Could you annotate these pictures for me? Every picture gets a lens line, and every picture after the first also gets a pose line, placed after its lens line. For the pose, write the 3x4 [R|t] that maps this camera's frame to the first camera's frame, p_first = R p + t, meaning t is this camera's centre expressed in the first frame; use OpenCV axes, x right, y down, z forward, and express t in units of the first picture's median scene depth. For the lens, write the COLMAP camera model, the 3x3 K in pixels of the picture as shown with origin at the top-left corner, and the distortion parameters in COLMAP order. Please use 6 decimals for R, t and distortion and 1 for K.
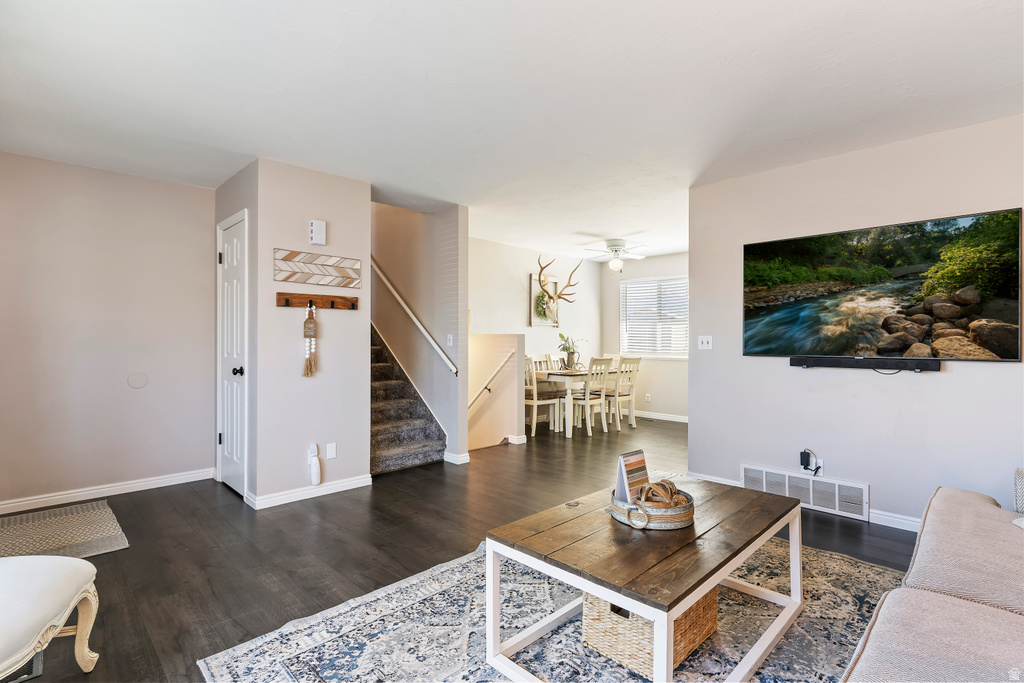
lens RADIAL K [[494.8, 0, 512.0], [0, 494.8, 341.5], [0, 0, 1]] dist [0.039147, -0.000130]
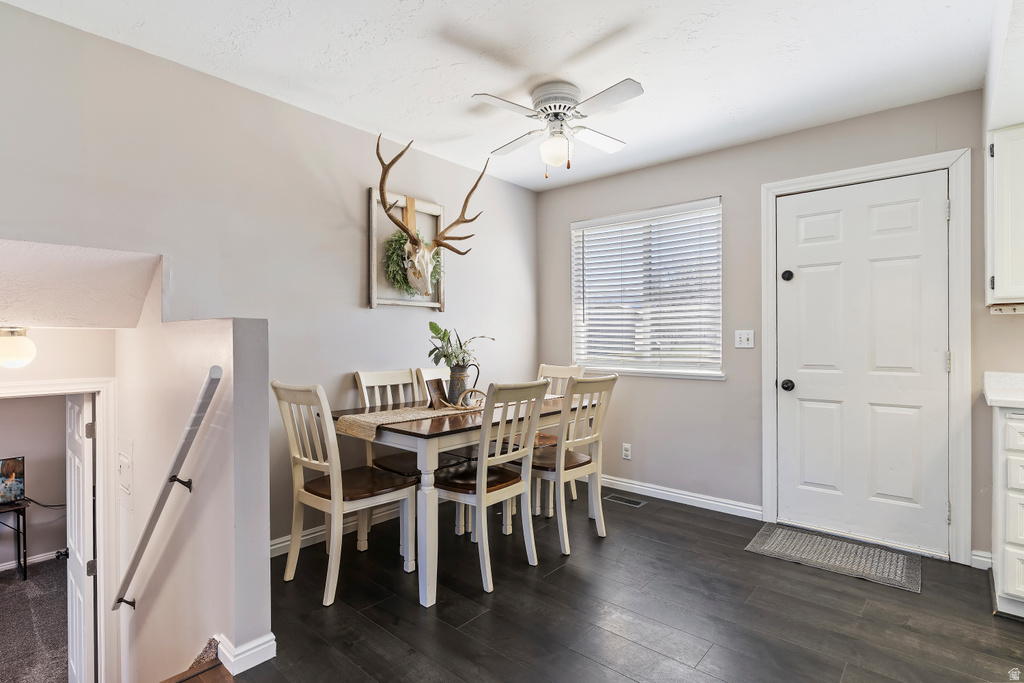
lens RADIAL K [[502.6, 0, 507.3], [0, 502.6, 341.4], [0, 0, 1]] dist [-0.002523, 0.000154]
pose [[0.997597, -0.007100, 0.068918, 0.254383], [0.007091, 0.999975, 0.000380, 0.001704], [-0.068919, 0.000109, 0.997622, 1.070202]]
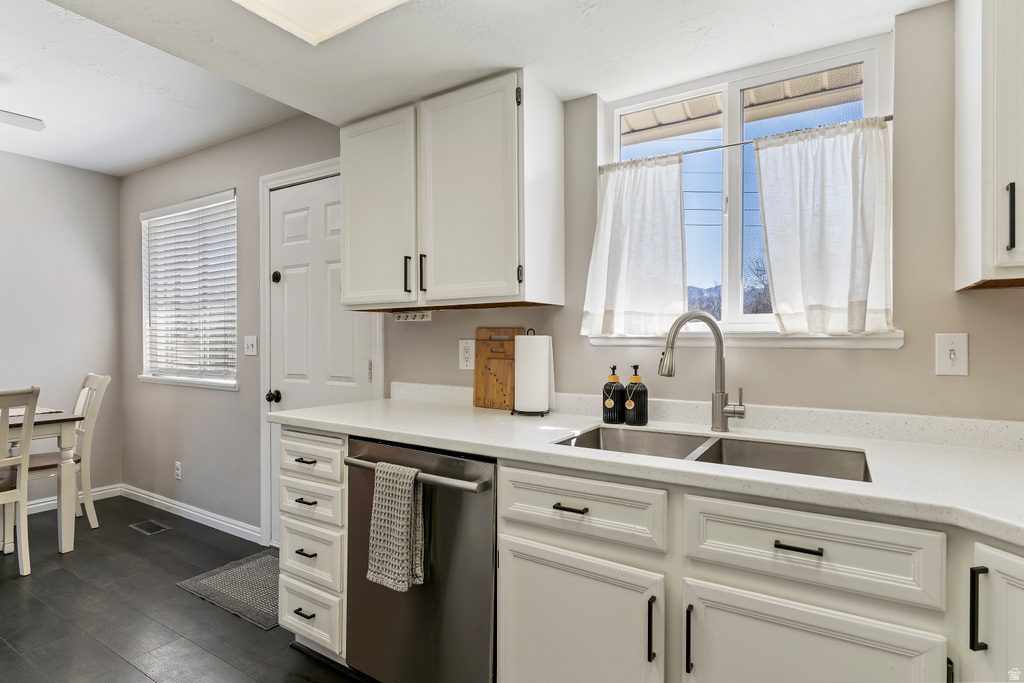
lens RADIAL K [[527.0, 0, 512.1], [0, 527.0, 348.0], [0, 0, 1]] dist [-0.000251, 0.000159]
pose [[0.973565, -0.006453, 0.228321, 0.990500], [0.004281, 0.999941, 0.010007, -0.002082], [-0.228372, -0.008765, 0.973534, 0.997700]]
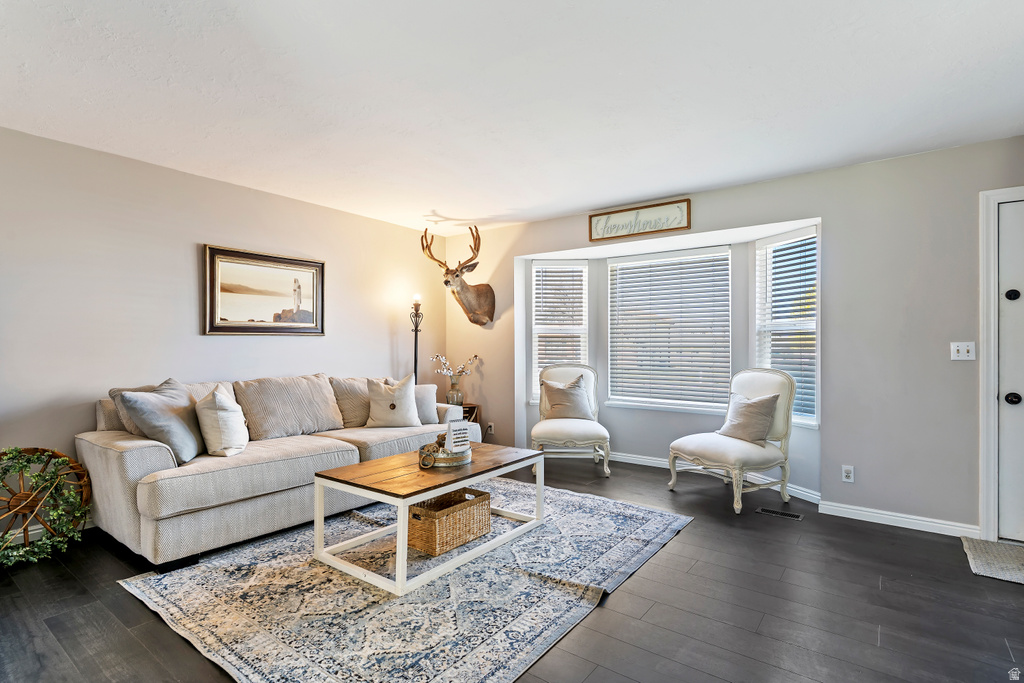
lens RADIAL K [[502.6, 0, 507.3], [0, 502.6, 341.4], [0, 0, 1]] dist [-0.002523, 0.000154]
pose [[-0.988816, -0.008077, -0.148920, 0.182252], [-0.007648, 0.999965, -0.003454, -0.004956], [0.148942, -0.002277, -0.988843, 1.435976]]
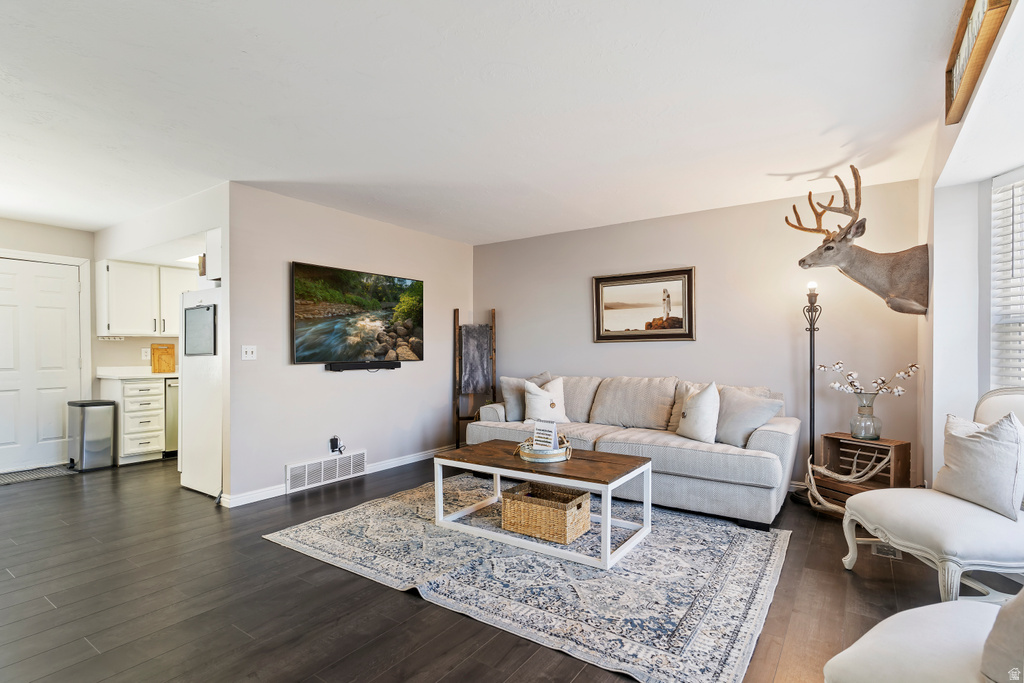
lens RADIAL K [[502.6, 0, 507.3], [0, 502.6, 341.4], [0, 0, 1]] dist [-0.002523, 0.000154]
pose [[-0.188019, 0.020925, 0.981942, -0.732925], [0.002398, 0.999780, -0.020846, 0.008227], [-0.982162, -0.001565, -0.188028, 0.802219]]
